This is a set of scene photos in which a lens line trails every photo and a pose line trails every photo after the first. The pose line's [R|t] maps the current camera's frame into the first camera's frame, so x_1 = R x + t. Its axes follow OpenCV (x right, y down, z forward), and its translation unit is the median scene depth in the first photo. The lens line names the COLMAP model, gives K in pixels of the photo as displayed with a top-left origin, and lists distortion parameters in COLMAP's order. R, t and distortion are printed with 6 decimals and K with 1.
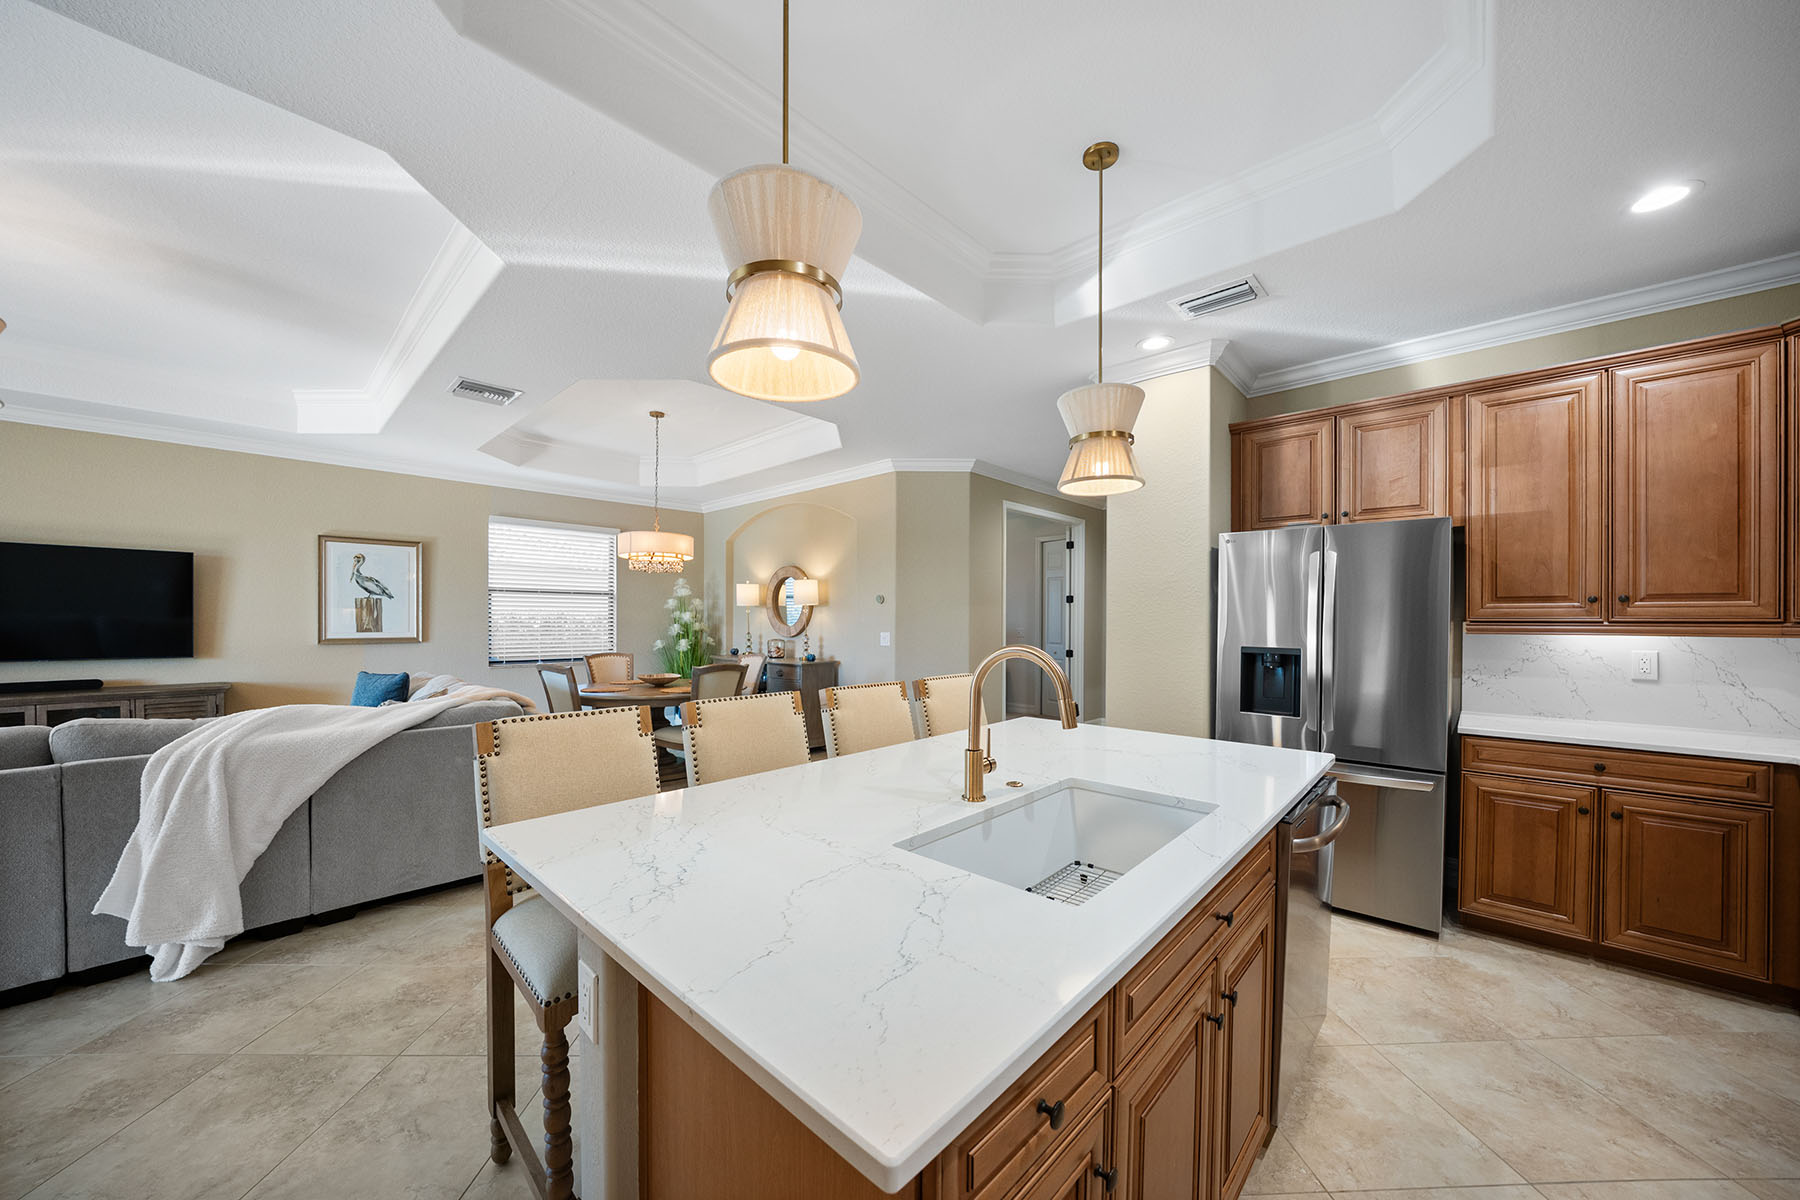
lens RADIAL K [[633.7, 0, 912.7], [0, 633.7, 629.1], [0, 0, 1]] dist [-0.012543, 0.000104]
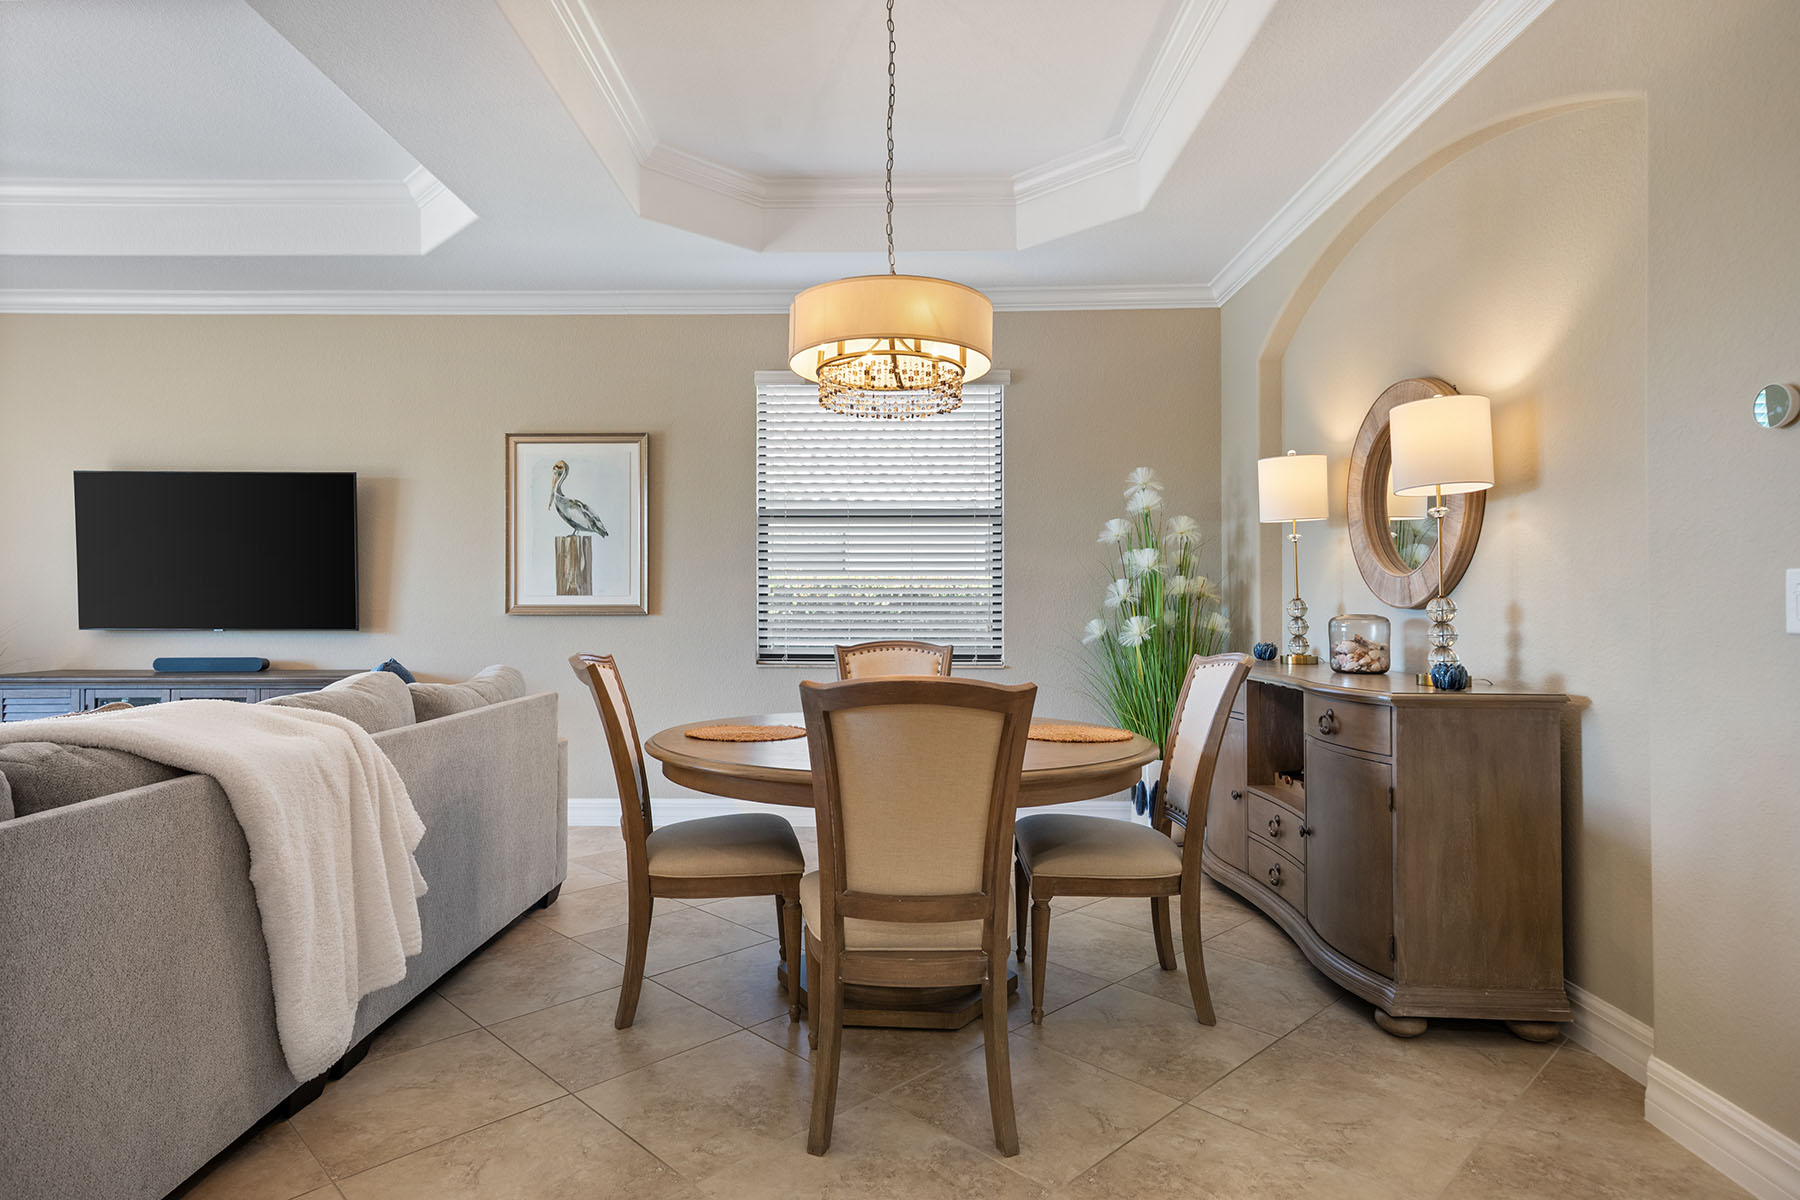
lens RADIAL K [[1010.8, 0, 885.8], [0, 1010.8, 592.7], [0, 0, 1]] dist [0.030211, -0.000141]
pose [[0.657653, -0.016573, -0.753139, 0.016780], [-0.006318, 0.999601, -0.027513, 0.024916], [0.753294, 0.022853, 0.657286, 0.593157]]
